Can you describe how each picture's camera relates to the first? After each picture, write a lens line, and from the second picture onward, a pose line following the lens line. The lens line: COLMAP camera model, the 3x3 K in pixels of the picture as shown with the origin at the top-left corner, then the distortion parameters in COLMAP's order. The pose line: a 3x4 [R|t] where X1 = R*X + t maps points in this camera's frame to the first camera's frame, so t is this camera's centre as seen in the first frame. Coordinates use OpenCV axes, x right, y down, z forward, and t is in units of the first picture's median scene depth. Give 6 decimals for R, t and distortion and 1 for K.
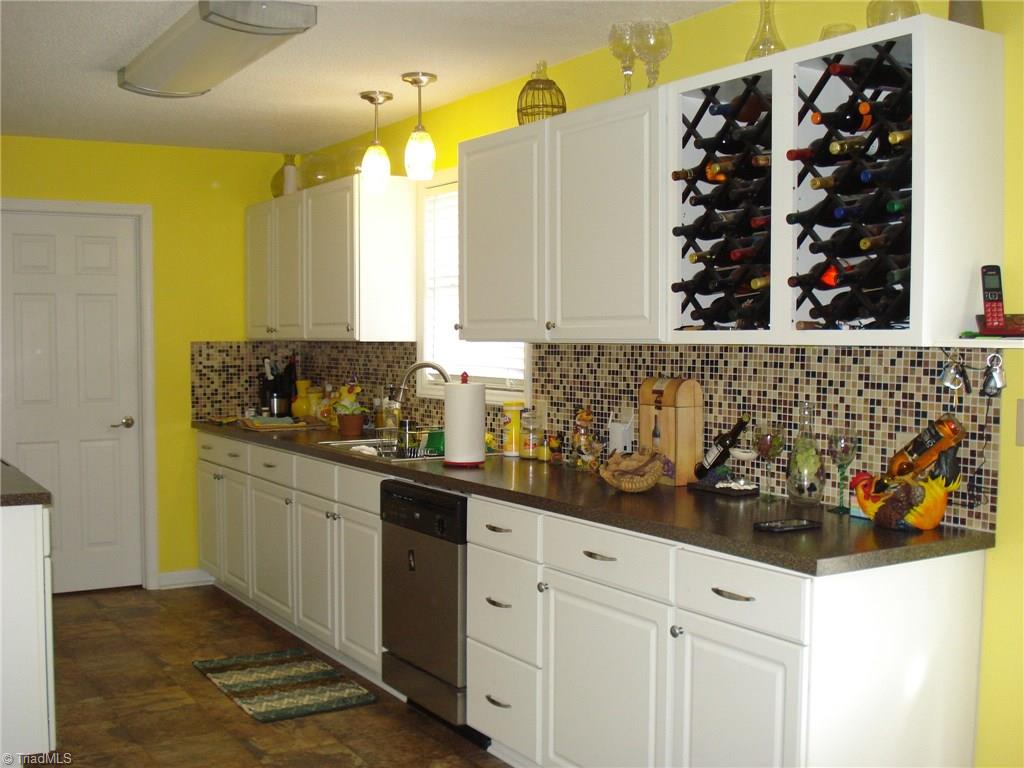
lens RADIAL K [[1164.7, 0, 514.2], [0, 1164.7, 386.1], [0, 0, 1]] dist [-0.104826, 0.000000]
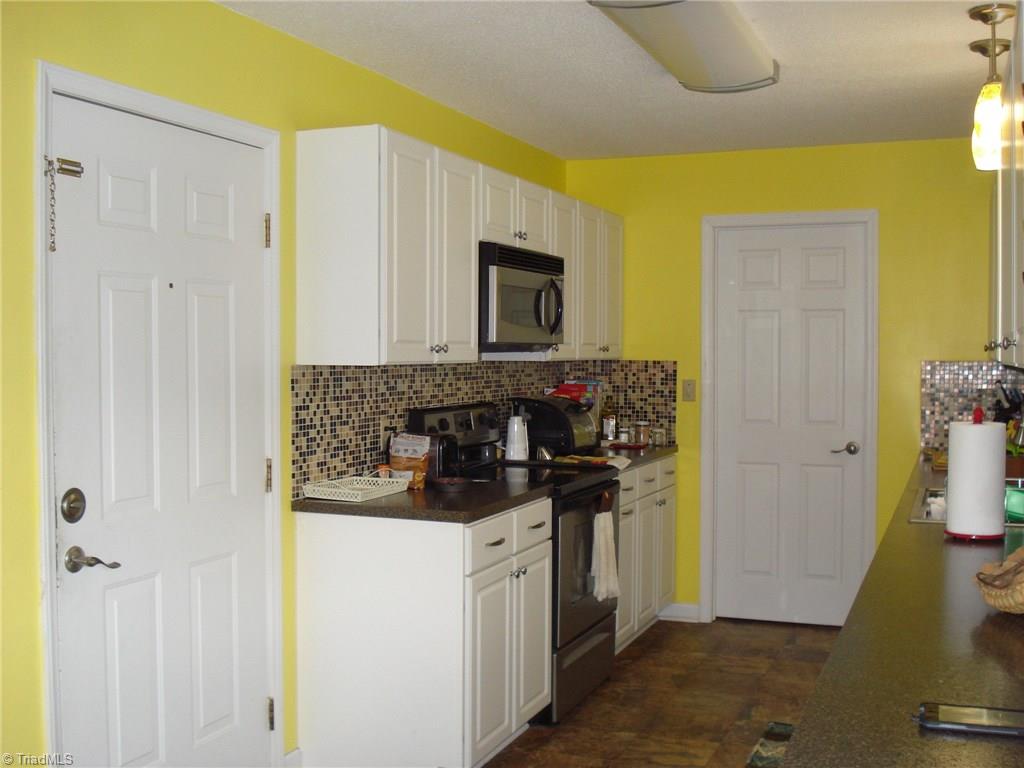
lens RADIAL K [[1164.7, 0, 513.2], [0, 1164.7, 381.4], [0, 0, 1]] dist [-0.104826, 0.000000]
pose [[0.606790, 0.023055, -0.794528, 0.313521], [-0.038345, 0.999265, -0.000288, -0.015100], [0.793937, 0.030641, 0.607228, 0.311717]]
